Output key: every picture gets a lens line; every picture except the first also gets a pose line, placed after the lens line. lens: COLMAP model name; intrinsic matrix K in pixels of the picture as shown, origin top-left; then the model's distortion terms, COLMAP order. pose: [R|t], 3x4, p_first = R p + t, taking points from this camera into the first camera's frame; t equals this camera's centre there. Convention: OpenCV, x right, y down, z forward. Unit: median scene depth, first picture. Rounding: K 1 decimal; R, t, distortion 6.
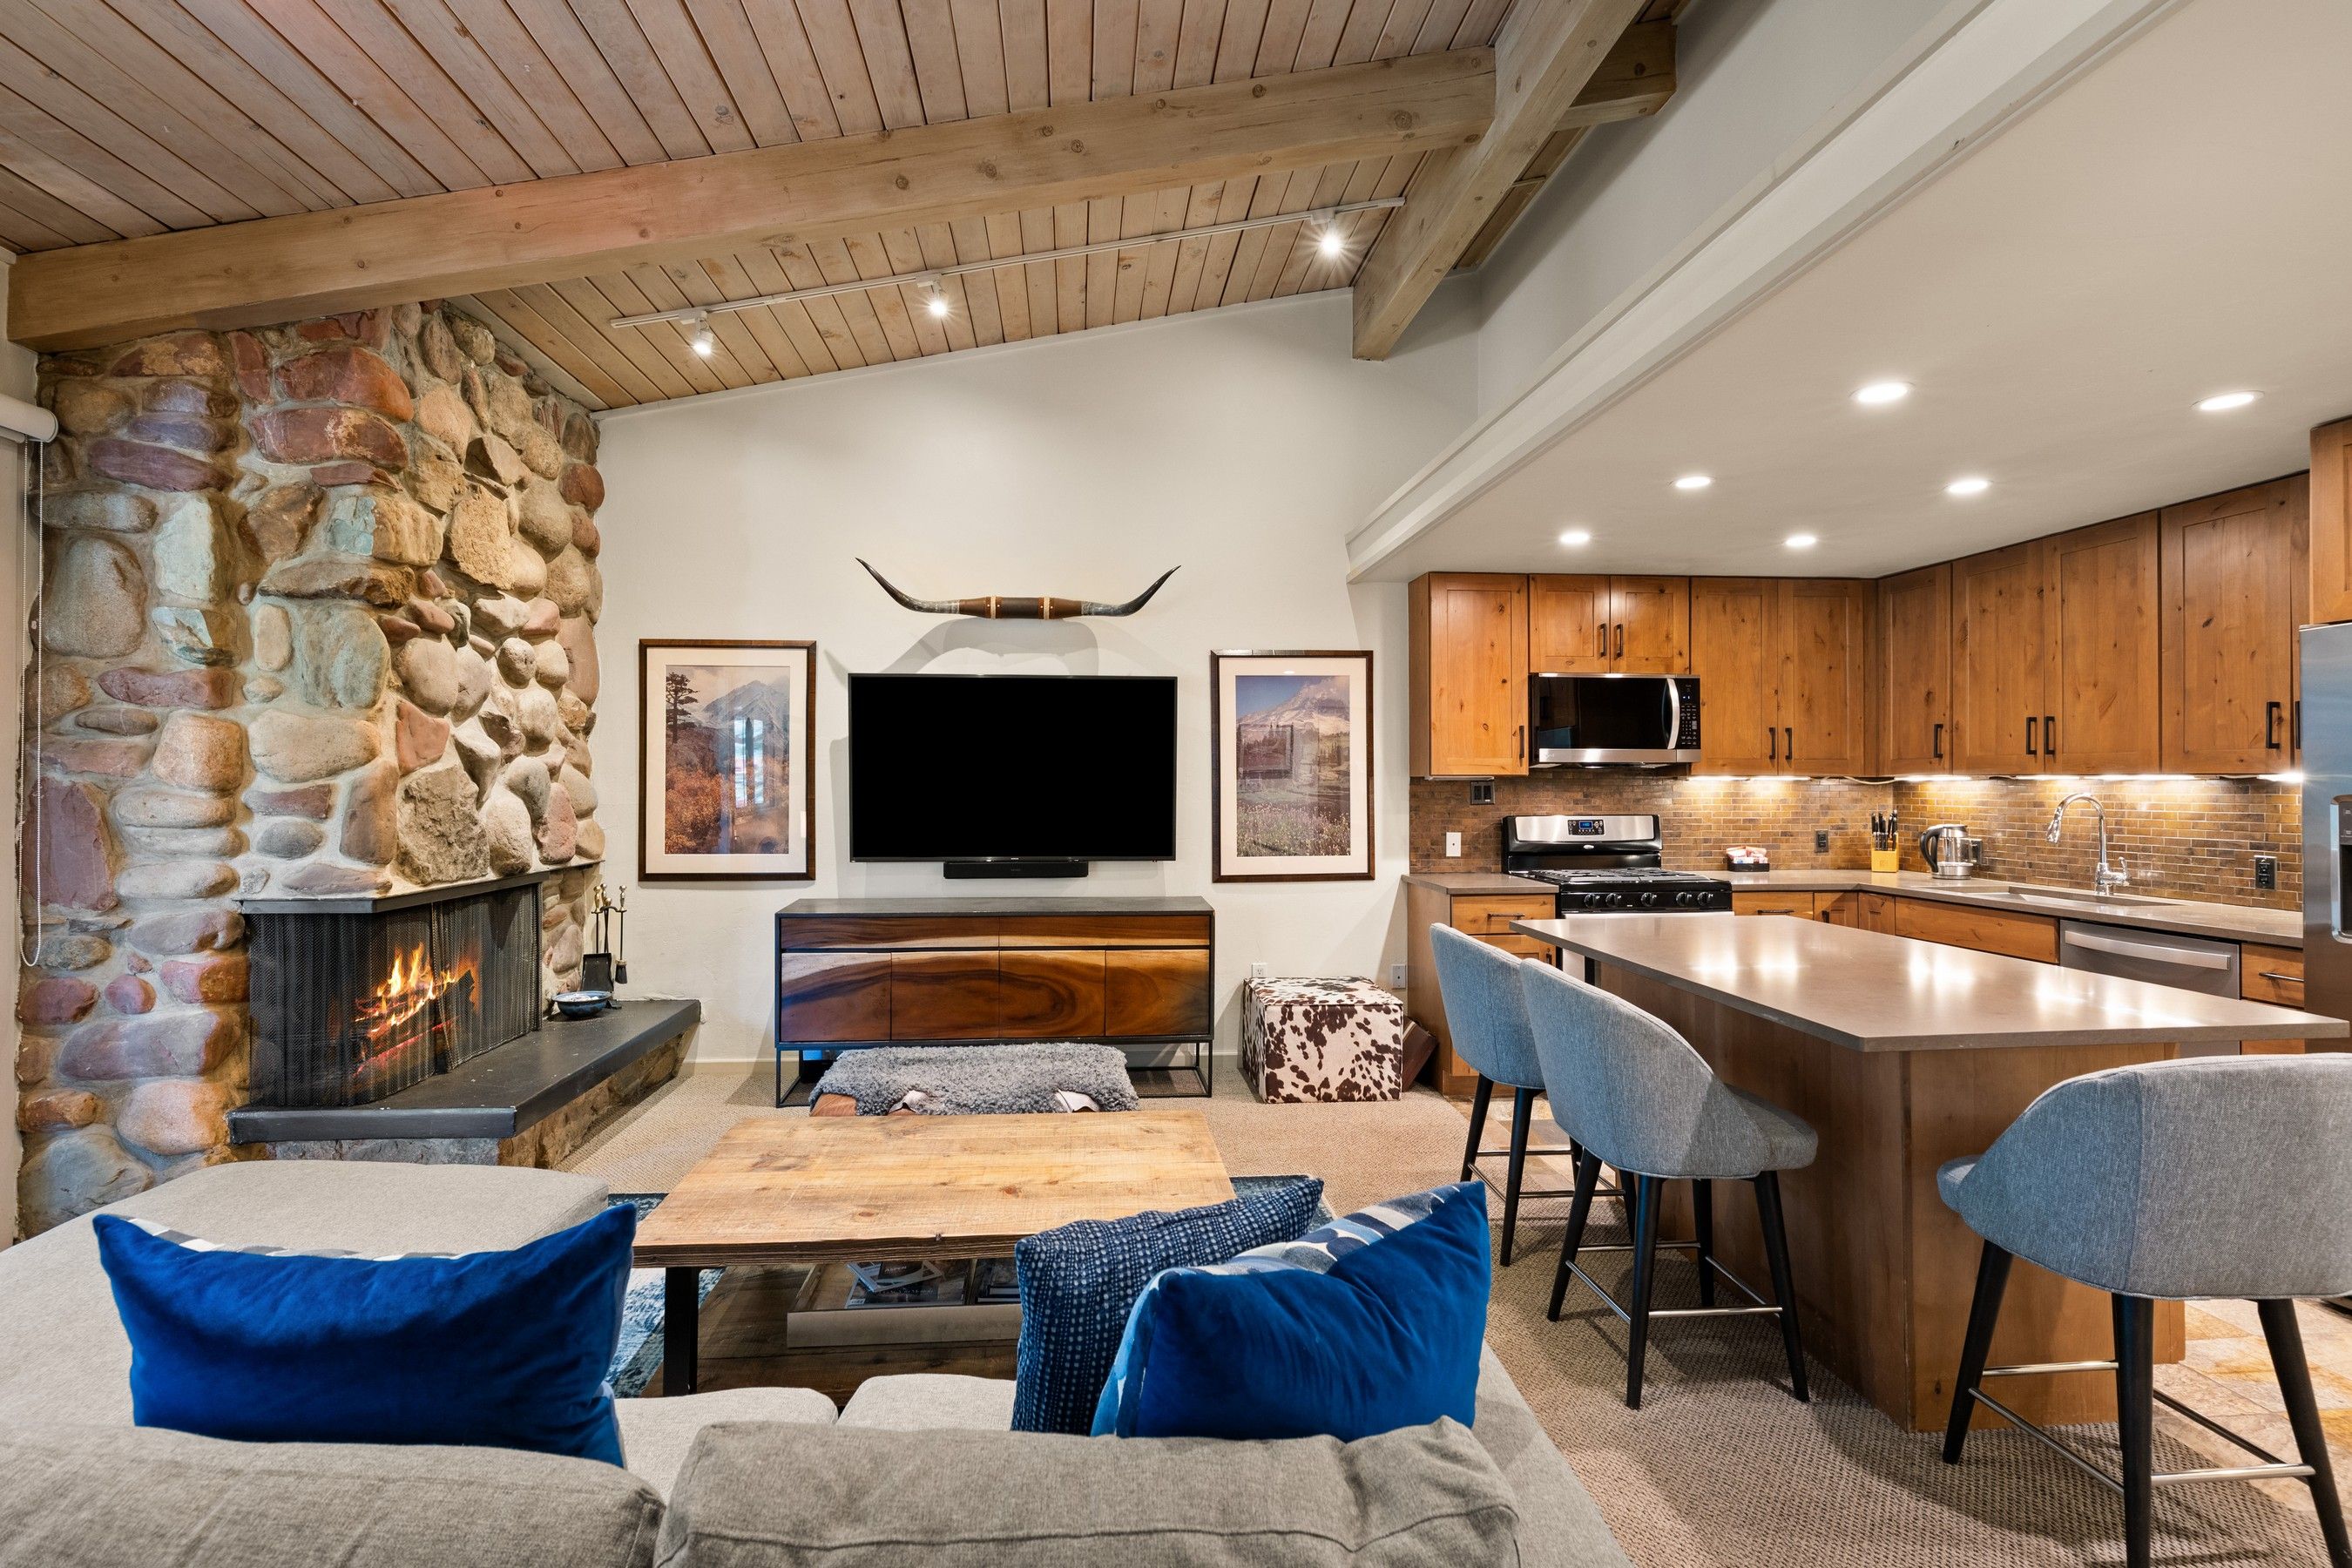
lens RADIAL K [[1123.8, 0, 1173.3], [0, 1123.8, 774.6], [0, 0, 1]] dist [-0.001453, 0.002487]
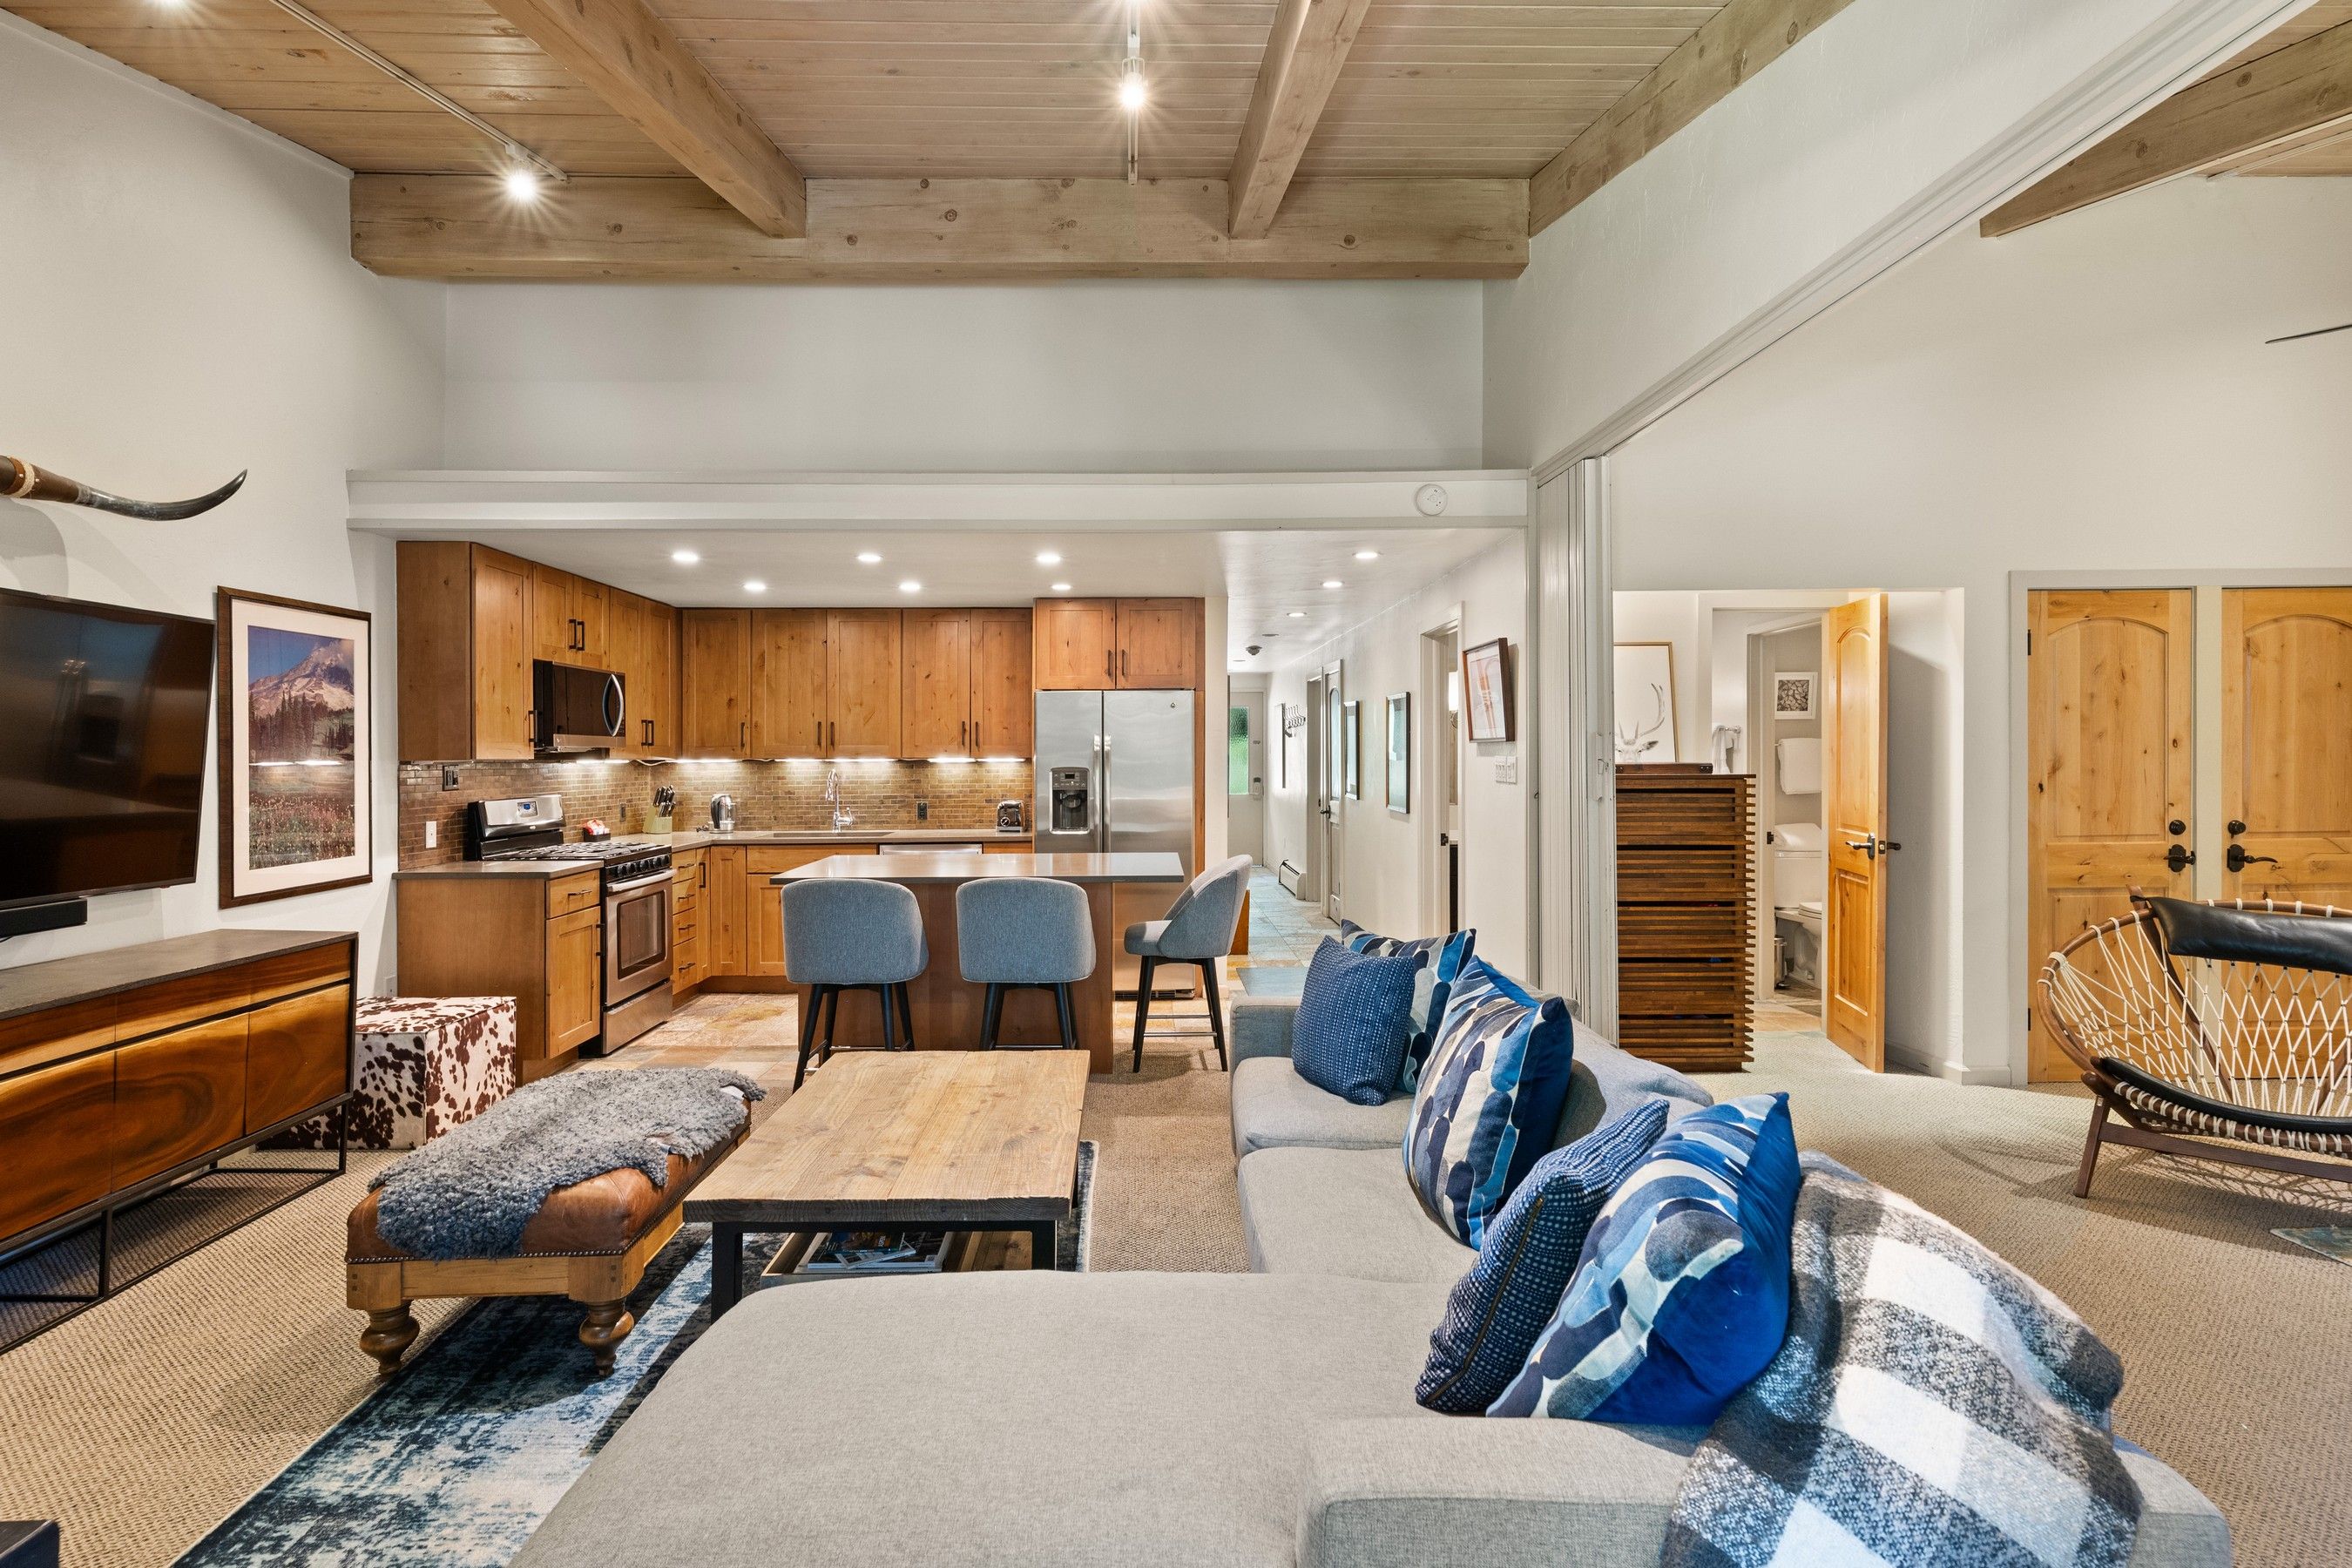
lens RADIAL K [[1133.1, 0, 1142.3], [0, 1133.1, 752.3], [0, 0, 1]] dist [-0.001436, 0.000872]
pose [[0.081264, 0.003944, 0.996685, -0.722200], [-0.001077, 0.999992, -0.003870, -0.002428], [-0.996692, -0.000759, 0.081267, 0.394323]]
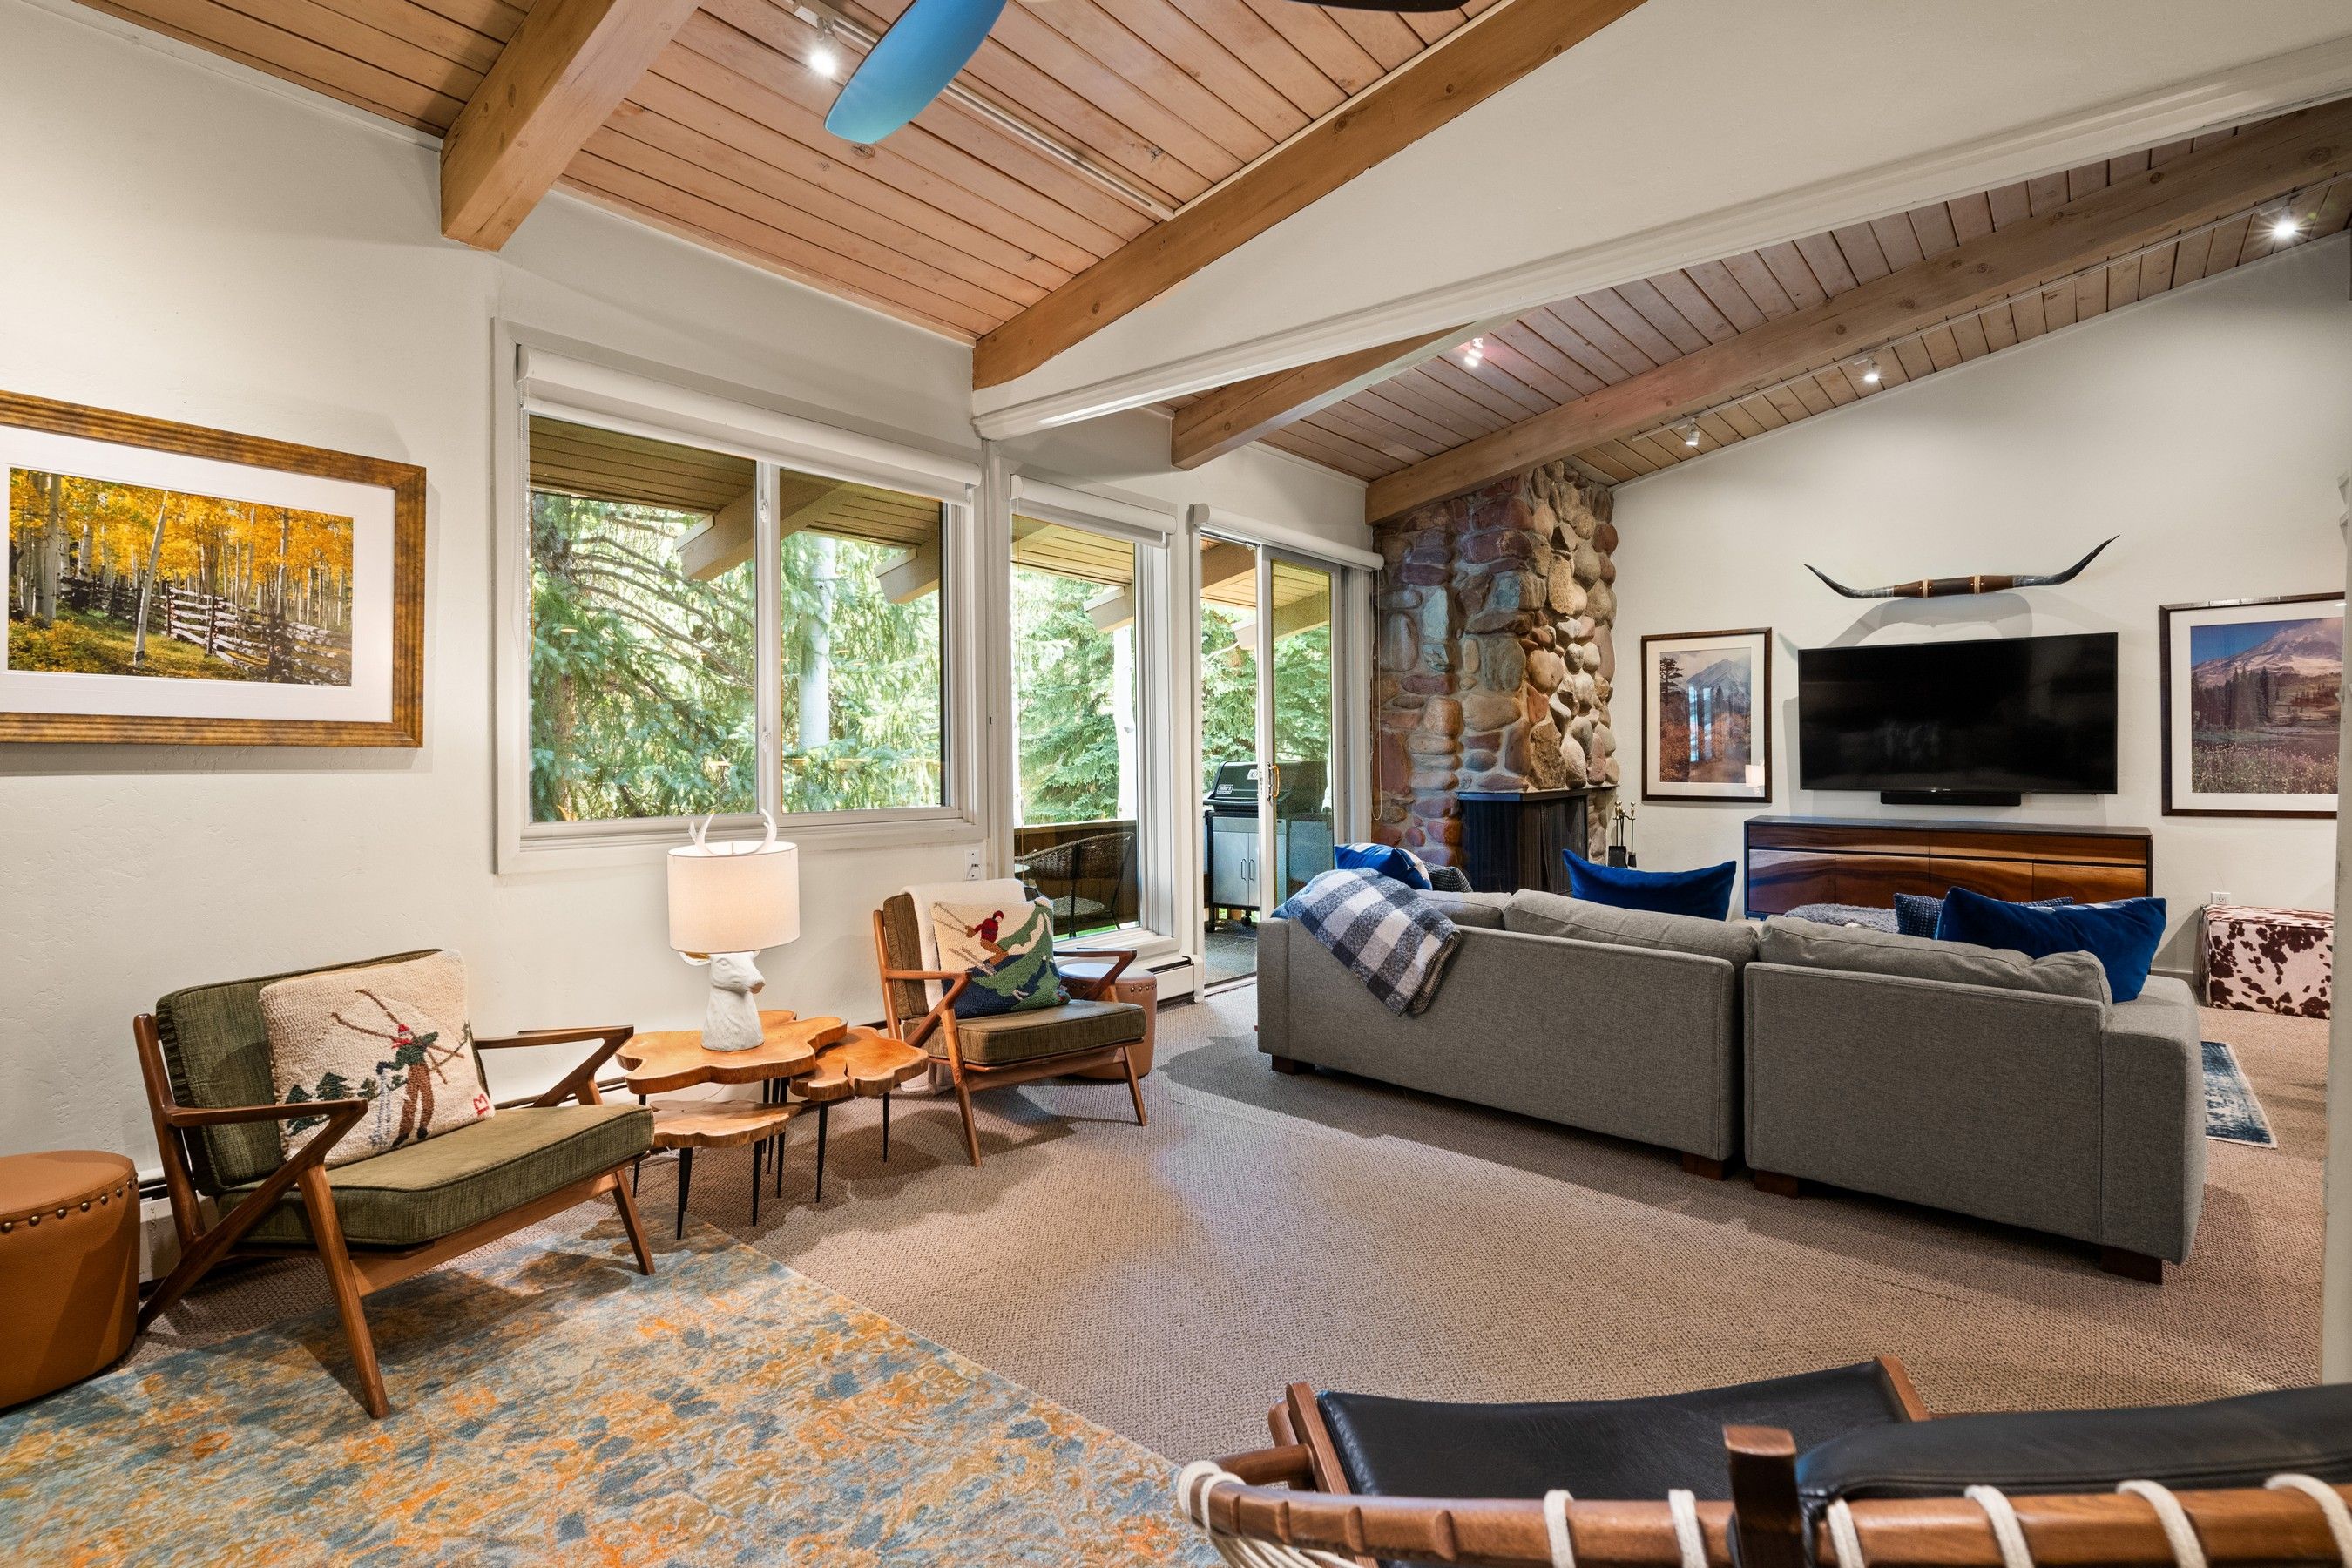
lens RADIAL K [[1136.2, 0, 1170.7], [0, 1136.2, 759.7], [0, 0, 1]] dist [0.001584, 0.001433]
pose [[0.715835, -0.000628, -0.698270, 0.133508], [0.010898, 0.999888, 0.010272, 0.021412], [0.698185, -0.014963, 0.715761, -0.541045]]
